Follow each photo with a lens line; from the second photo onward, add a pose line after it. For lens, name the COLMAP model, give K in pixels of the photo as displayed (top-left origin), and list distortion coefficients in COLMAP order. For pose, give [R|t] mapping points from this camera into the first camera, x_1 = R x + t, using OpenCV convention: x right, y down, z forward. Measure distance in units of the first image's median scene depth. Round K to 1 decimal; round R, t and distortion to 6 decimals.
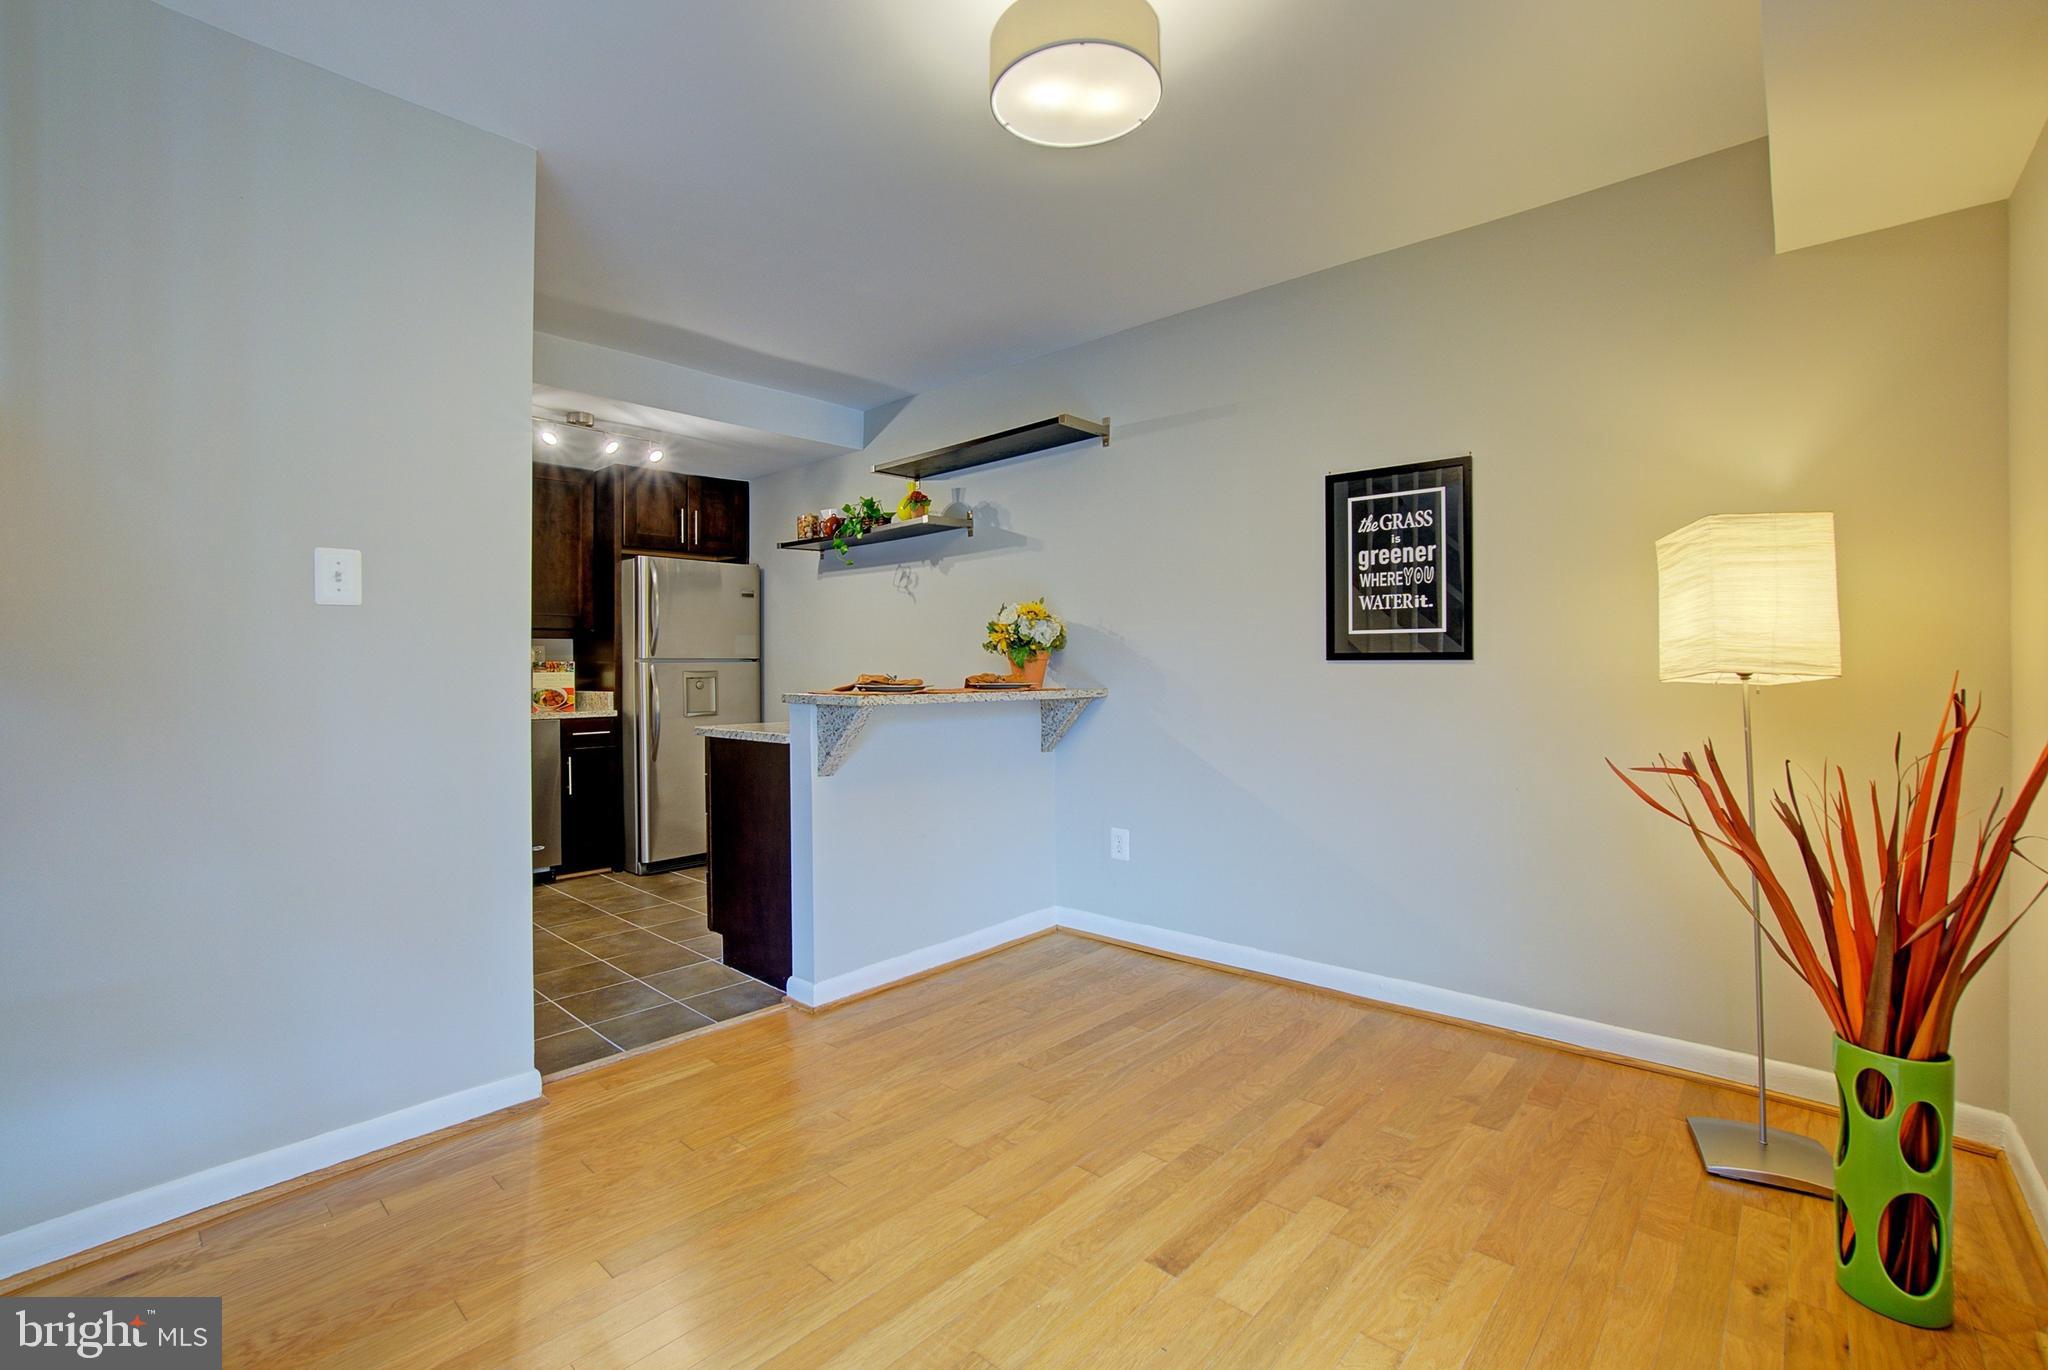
lens RADIAL K [[901.3, 0, 961.8], [0, 901.3, 613.7], [0, 0, 1]] dist [-0.040773, 0.000403]
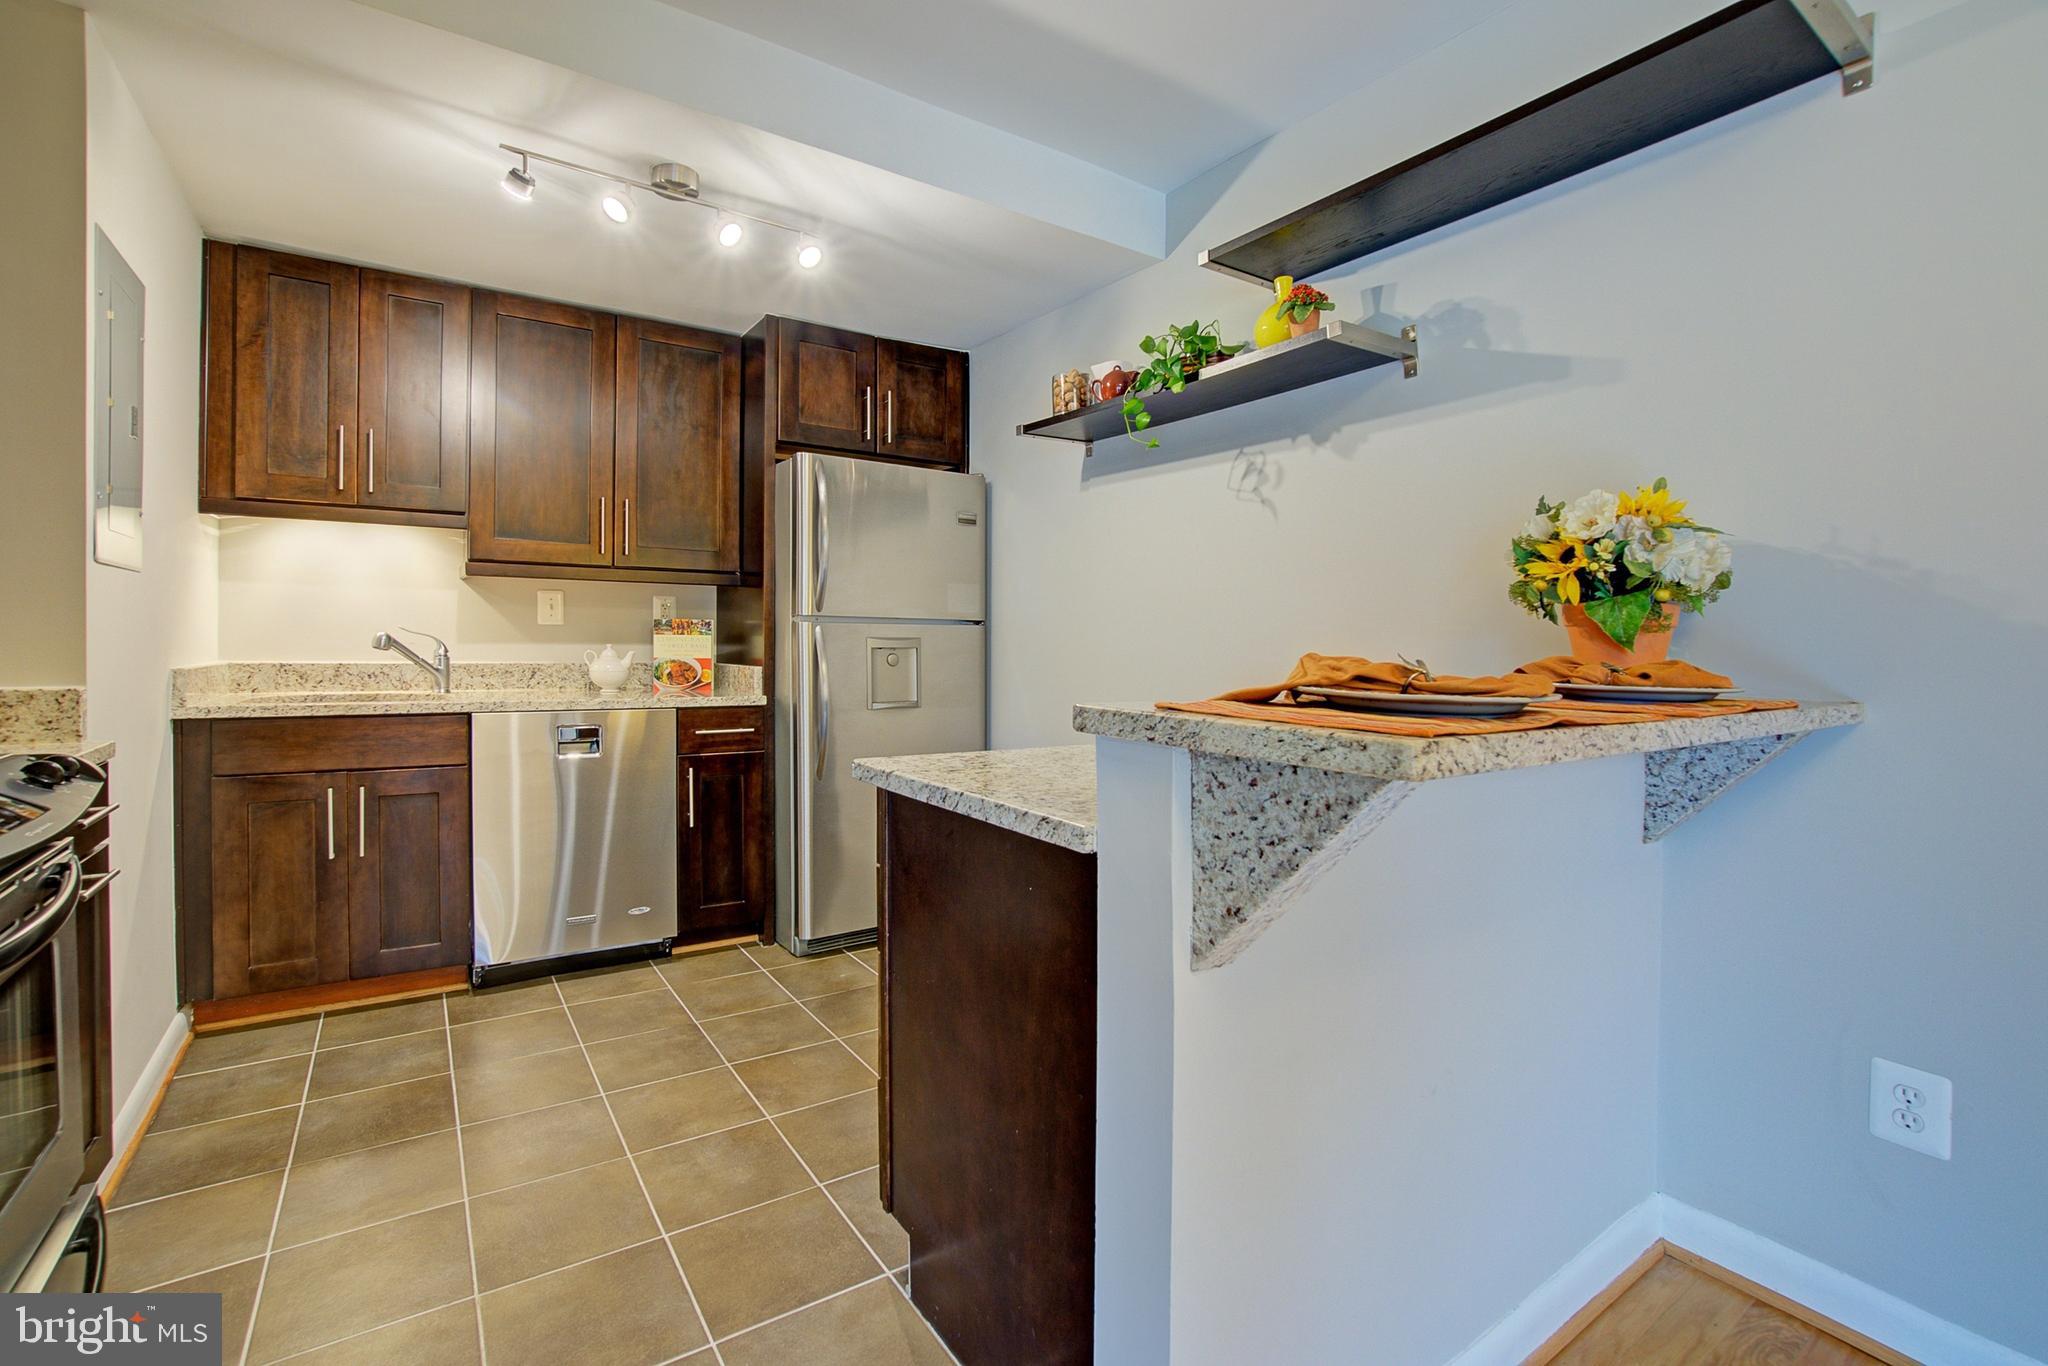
lens RADIAL K [[901.6, 0, 1001.1], [0, 901.6, 646.6], [0, 0, 1]] dist [-0.000926, 0.000029]
pose [[0.981879, 0.023315, -0.188070, -0.108834], [-0.010435, 0.997549, 0.069190, 0.028627], [0.189222, -0.065974, 0.979716, 0.439907]]
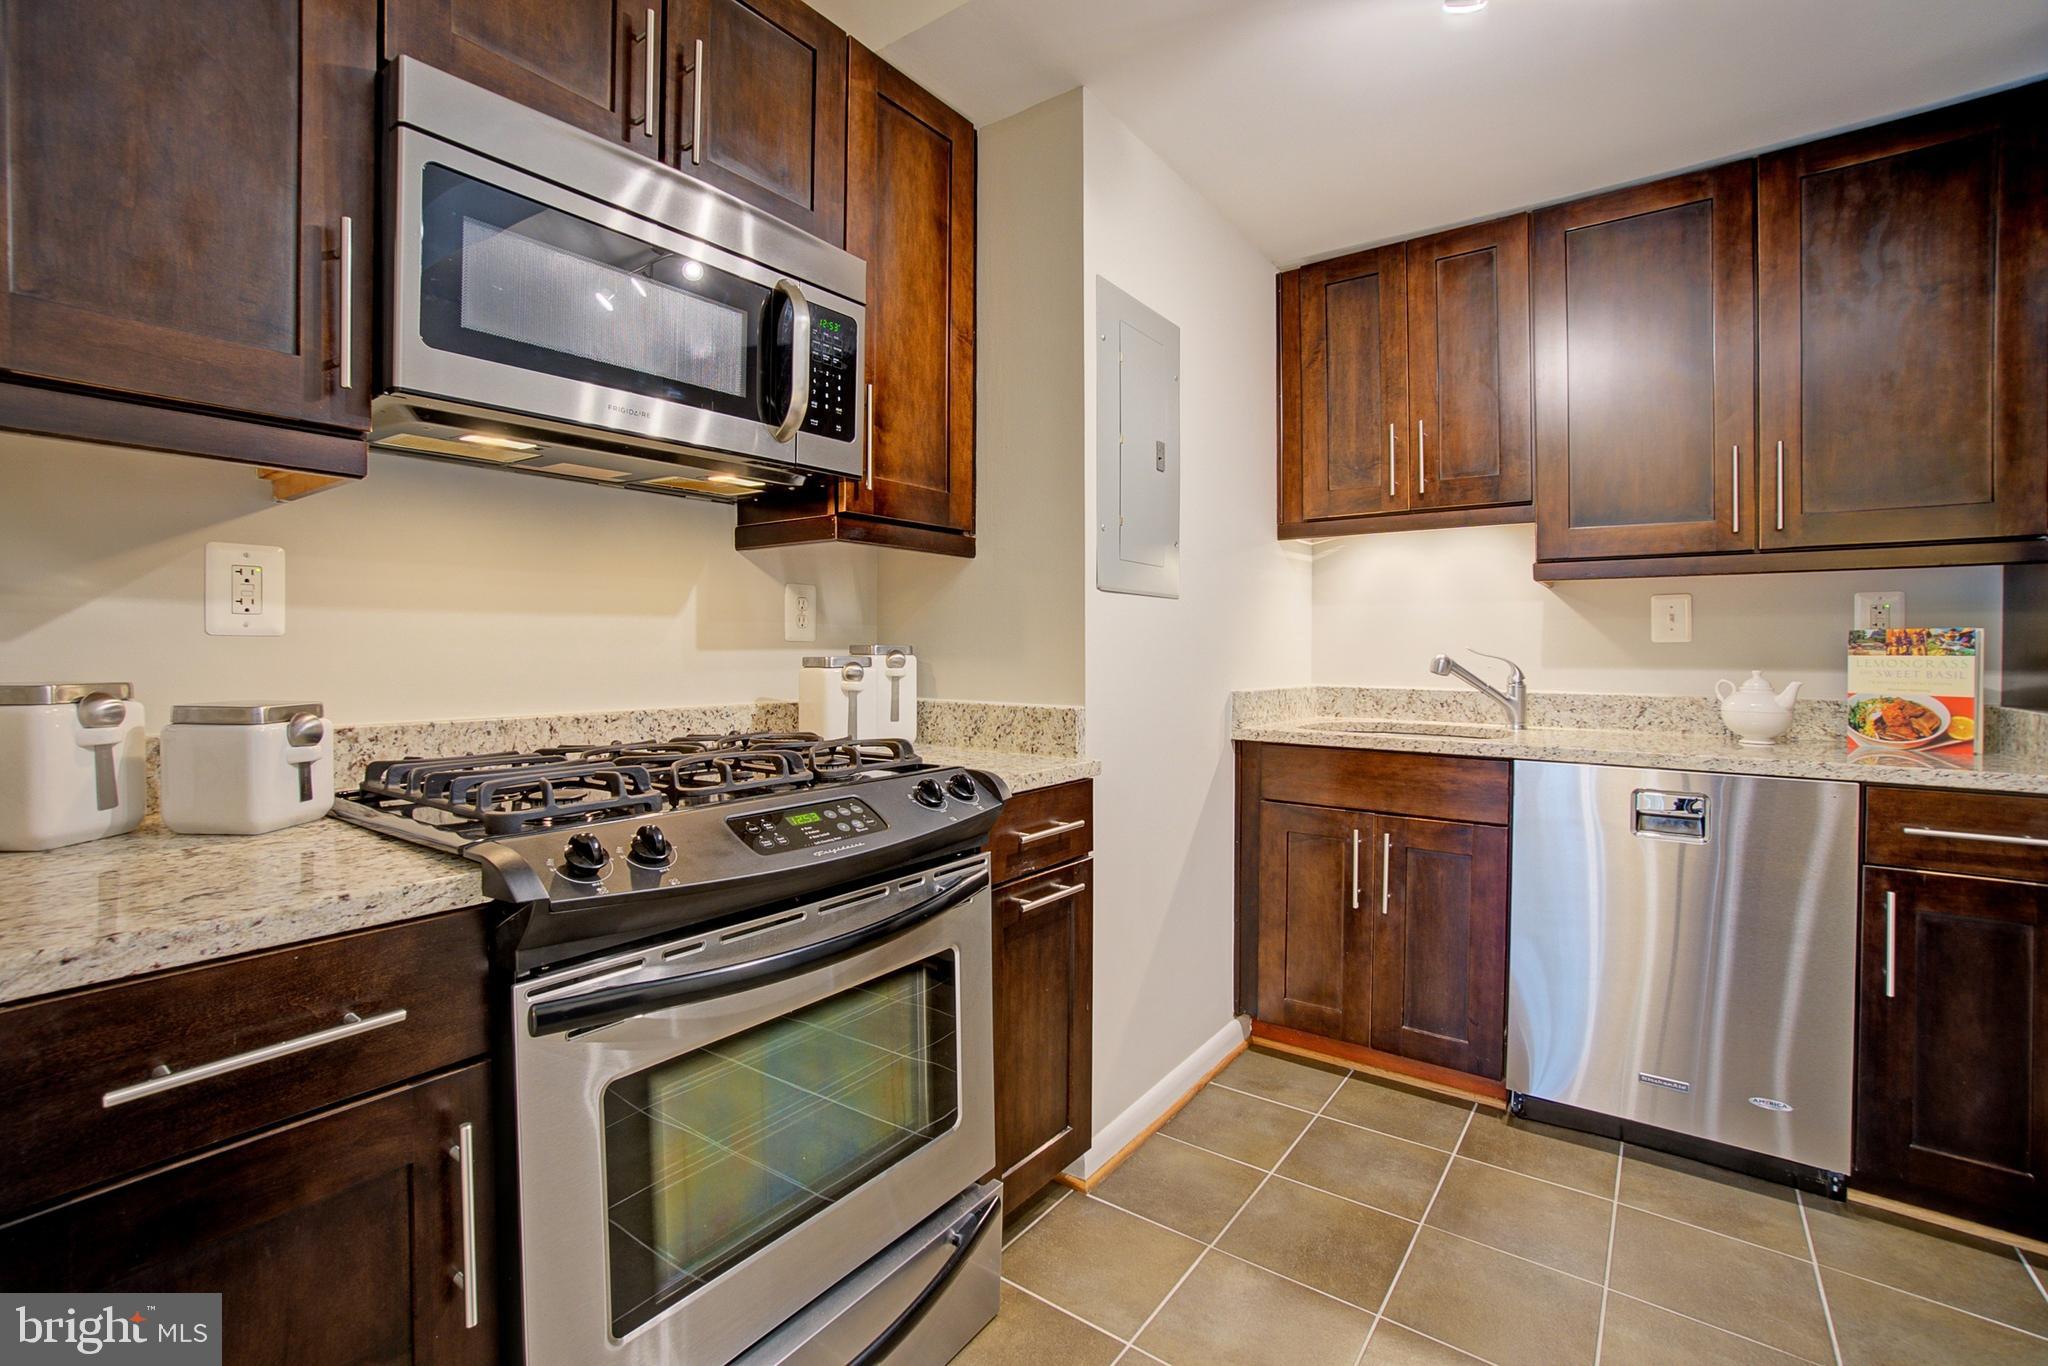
lens RADIAL K [[902.2, 0, 1019.6], [0, 902.2, 671.5], [0, 0, 1]] dist [-0.067654, 0.024633]
pose [[0.143225, 0.031281, -0.989196, -0.158518], [0.054497, 0.997735, 0.039442, 0.041653], [0.988189, -0.059557, 0.141196, 0.645832]]
